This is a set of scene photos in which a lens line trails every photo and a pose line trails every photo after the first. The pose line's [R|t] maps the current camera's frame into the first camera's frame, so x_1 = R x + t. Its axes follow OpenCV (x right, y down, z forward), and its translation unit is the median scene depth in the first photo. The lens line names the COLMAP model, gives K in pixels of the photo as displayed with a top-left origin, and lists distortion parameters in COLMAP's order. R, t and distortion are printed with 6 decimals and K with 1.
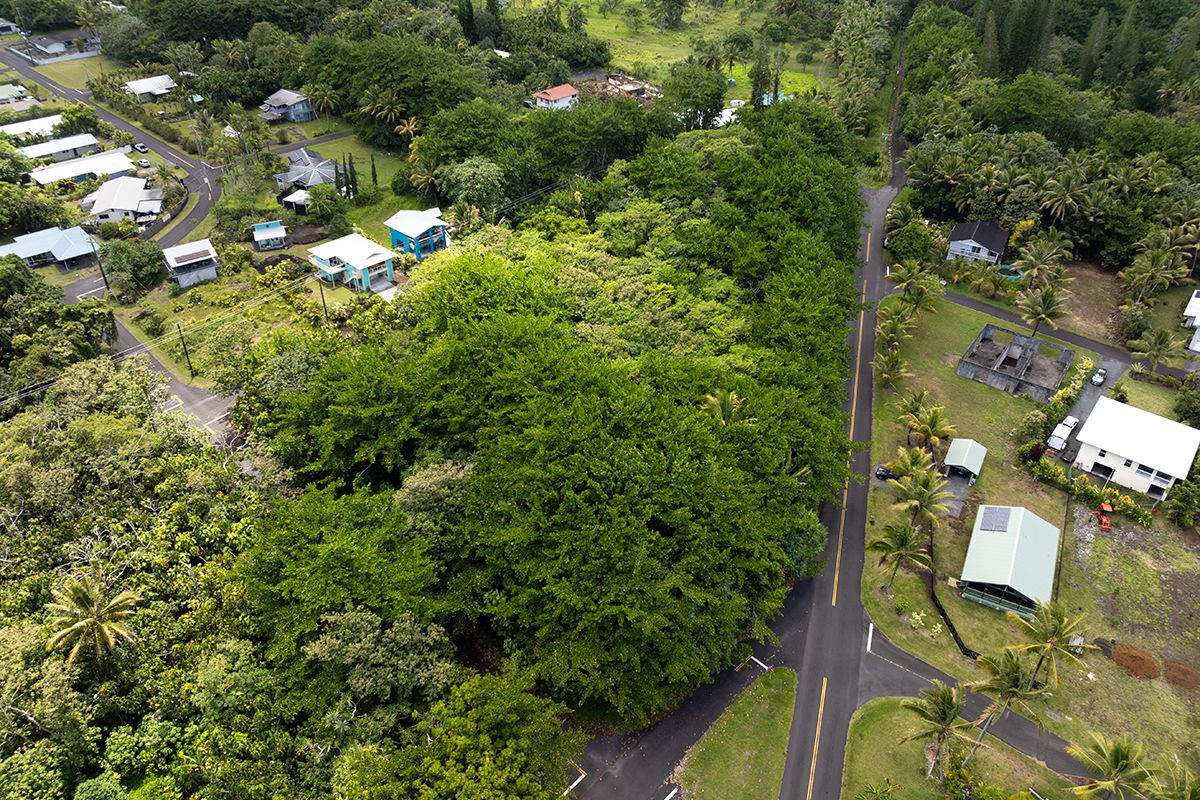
lens RADIAL K [[829.3, 0, 600.0], [0, 829.3, 400.0], [0, 0, 1]] dist [-0.039615, 0.009780]
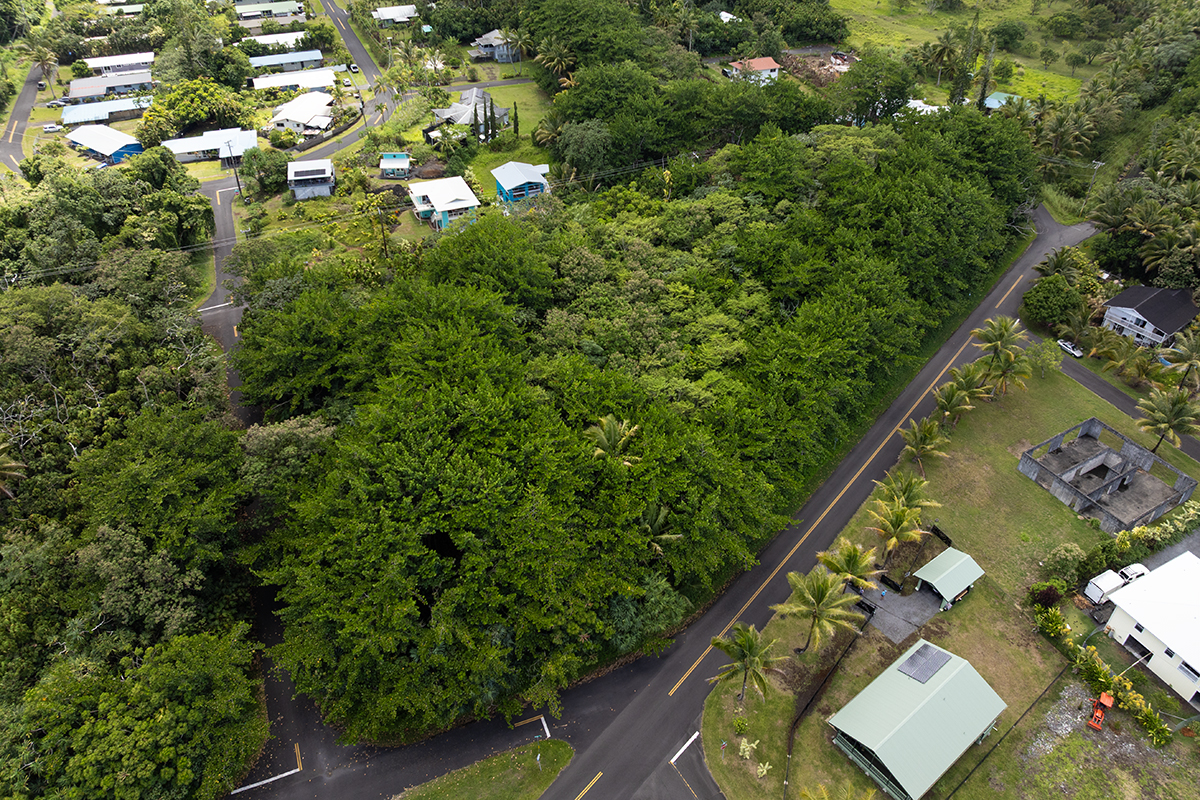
lens RADIAL K [[817.3, 0, 599.9], [0, 817.3, 359.7], [0, 0, 1]] dist [-0.031630, 0.000539]
pose [[0.918449, 0.231776, -0.320516, 0.250101], [-0.229410, 0.972257, 0.045691, -0.067793], [0.322214, 0.031565, 0.946140, 0.103700]]
